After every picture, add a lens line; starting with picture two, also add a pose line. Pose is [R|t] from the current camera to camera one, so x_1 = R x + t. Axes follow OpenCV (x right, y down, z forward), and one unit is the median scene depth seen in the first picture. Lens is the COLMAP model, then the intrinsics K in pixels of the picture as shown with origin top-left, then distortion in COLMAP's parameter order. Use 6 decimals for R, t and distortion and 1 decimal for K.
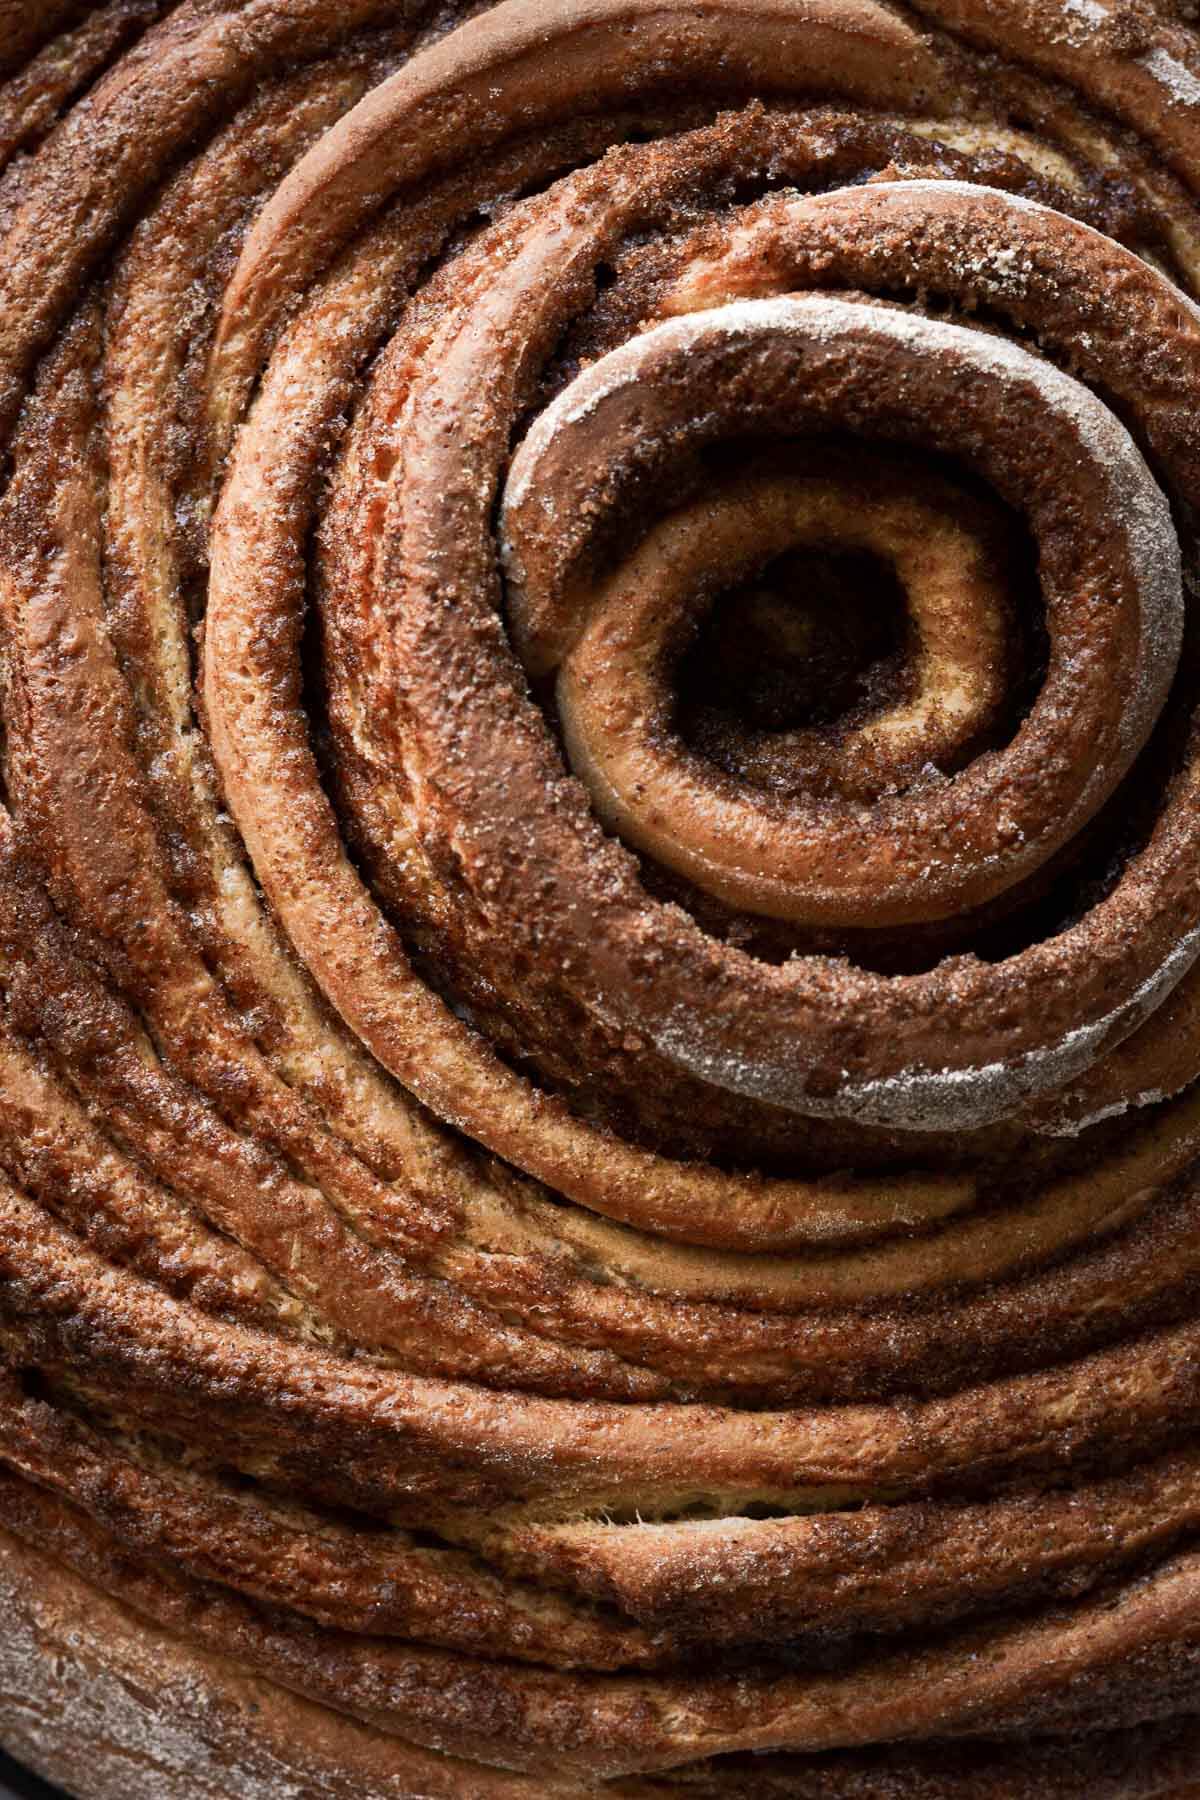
lens RADIAL K [[4091.0, 0, 600.0], [0, 4091.0, 900.0], [0, 0, 1]] dist [-0.099670, -0.203032]
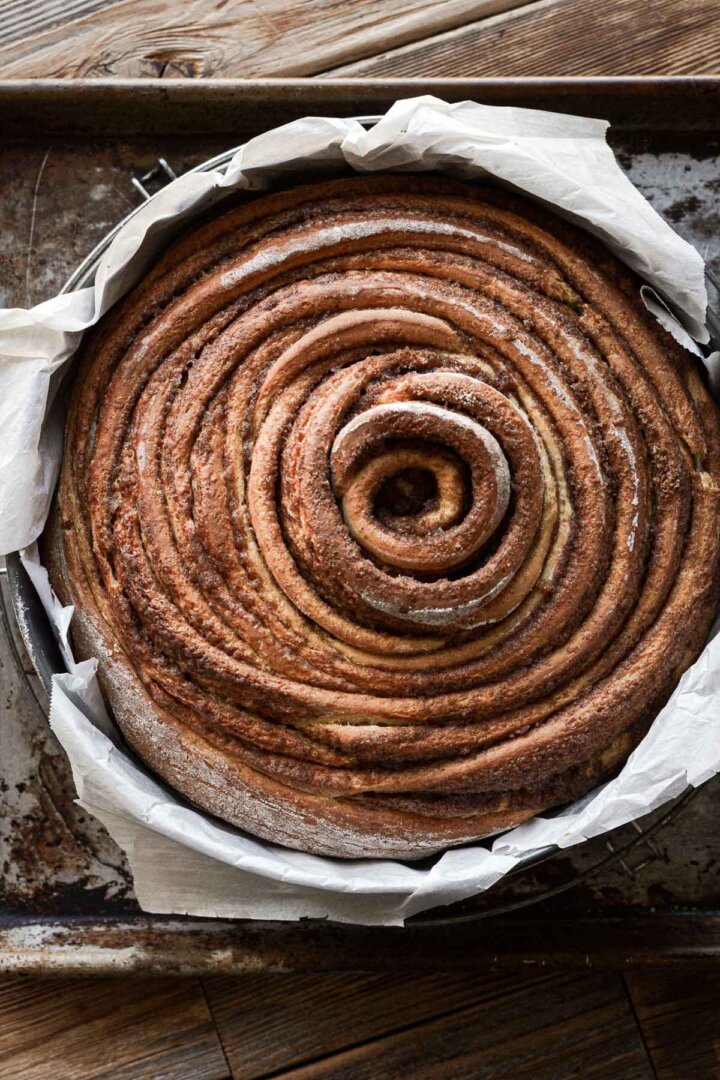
lens RADIAL K [[2454.6, 0, 360.0], [0, 2454.6, 540.0], [0, 0, 1]] dist [-0.099670, -0.203032]
pose [[0.997275, 0.072797, -0.011972, 0.034851], [-0.072948, 0.997255, -0.012685, 0.011738], [0.011016, 0.013523, 0.999848, -1.242440]]
